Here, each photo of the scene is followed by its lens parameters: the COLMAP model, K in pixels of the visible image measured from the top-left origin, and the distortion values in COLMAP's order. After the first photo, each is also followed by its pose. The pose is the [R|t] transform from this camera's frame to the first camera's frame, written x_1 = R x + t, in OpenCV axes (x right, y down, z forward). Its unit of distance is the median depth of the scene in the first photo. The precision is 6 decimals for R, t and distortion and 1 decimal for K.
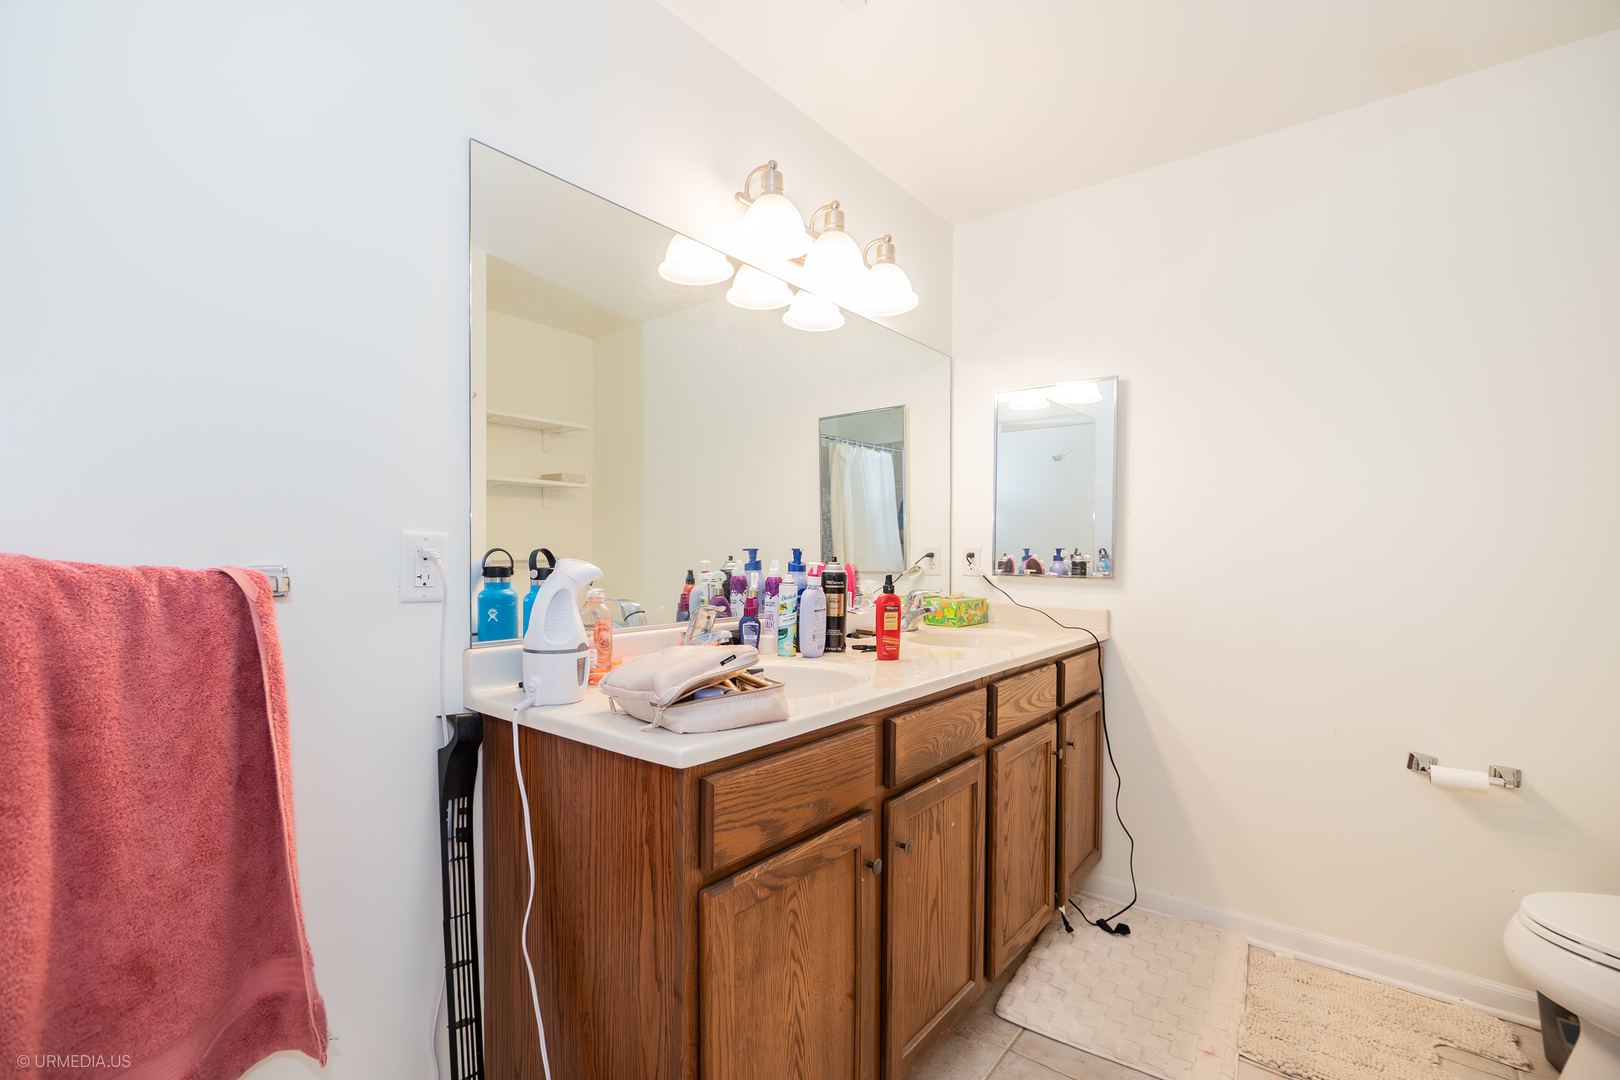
lens RADIAL K [[712.8, 0, 776.3], [0, 712.8, 542.0], [0, 0, 1]] dist [-0.001079, -0.000018]
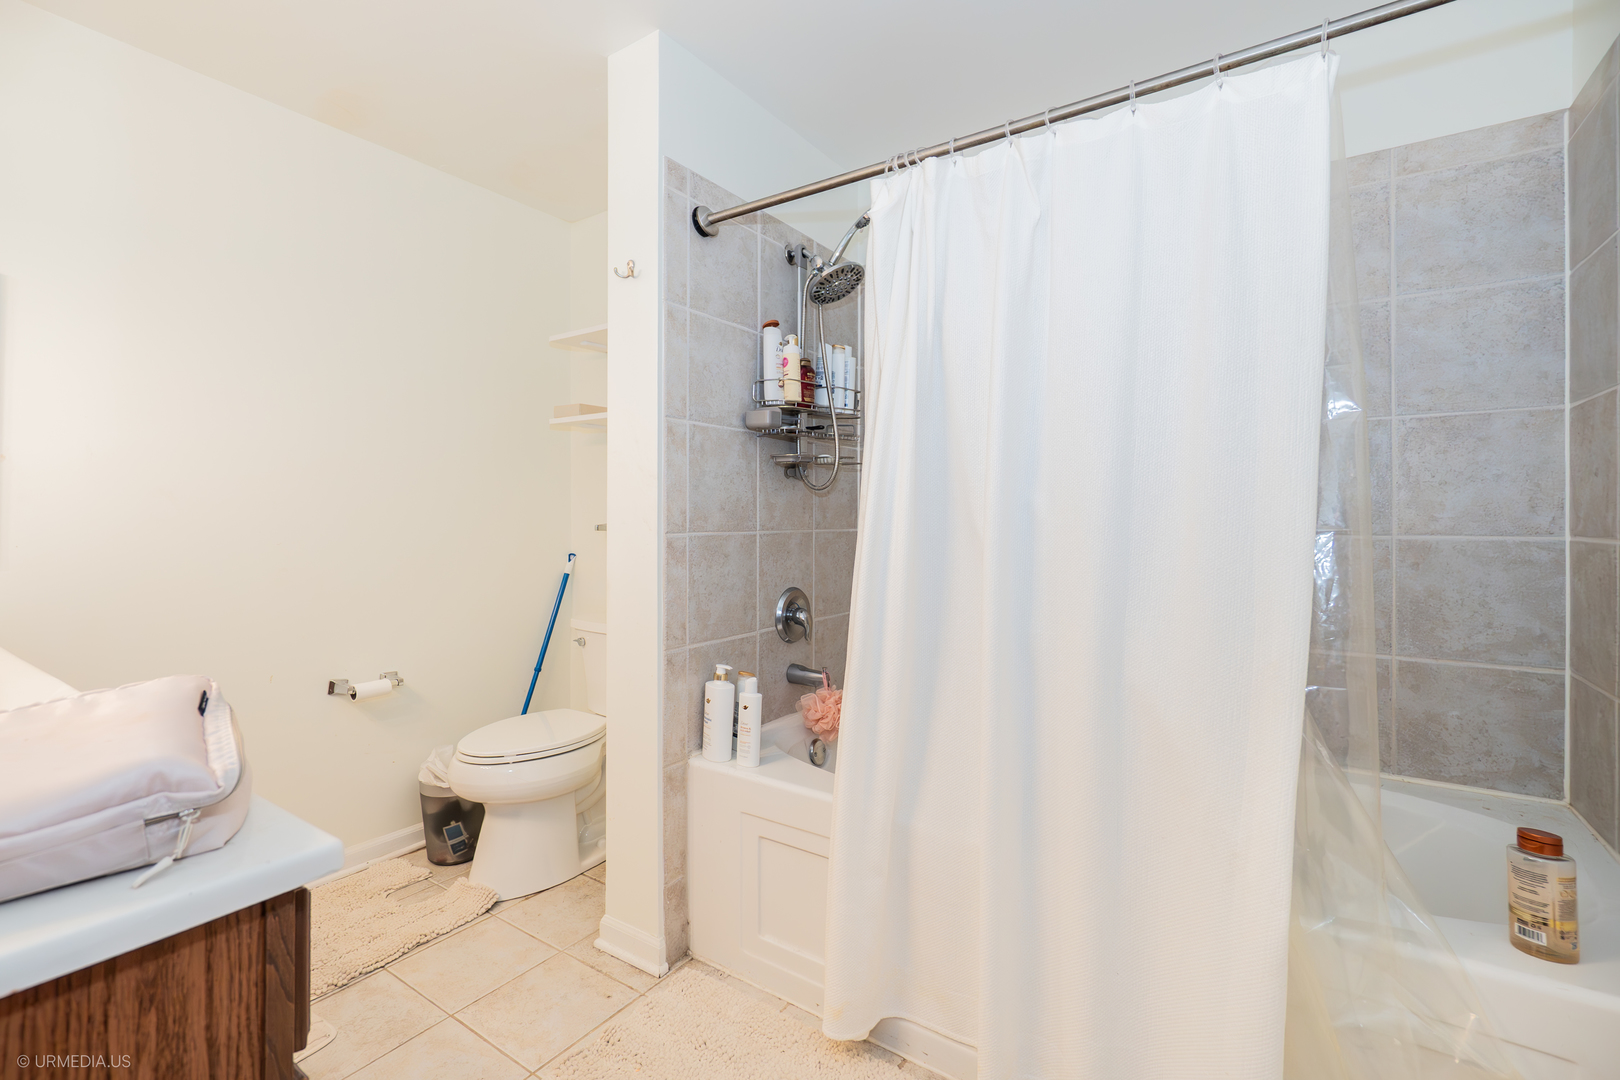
lens RADIAL K [[719.6, 0, 801.6], [0, 719.6, 511.5], [0, 0, 1]] dist [-0.003733, -0.000249]
pose [[-0.073723, -0.000230, 0.997279, -0.690932], [-0.010627, 0.999943, -0.000555, 0.012734], [-0.997222, -0.010639, -0.073722, 0.598520]]
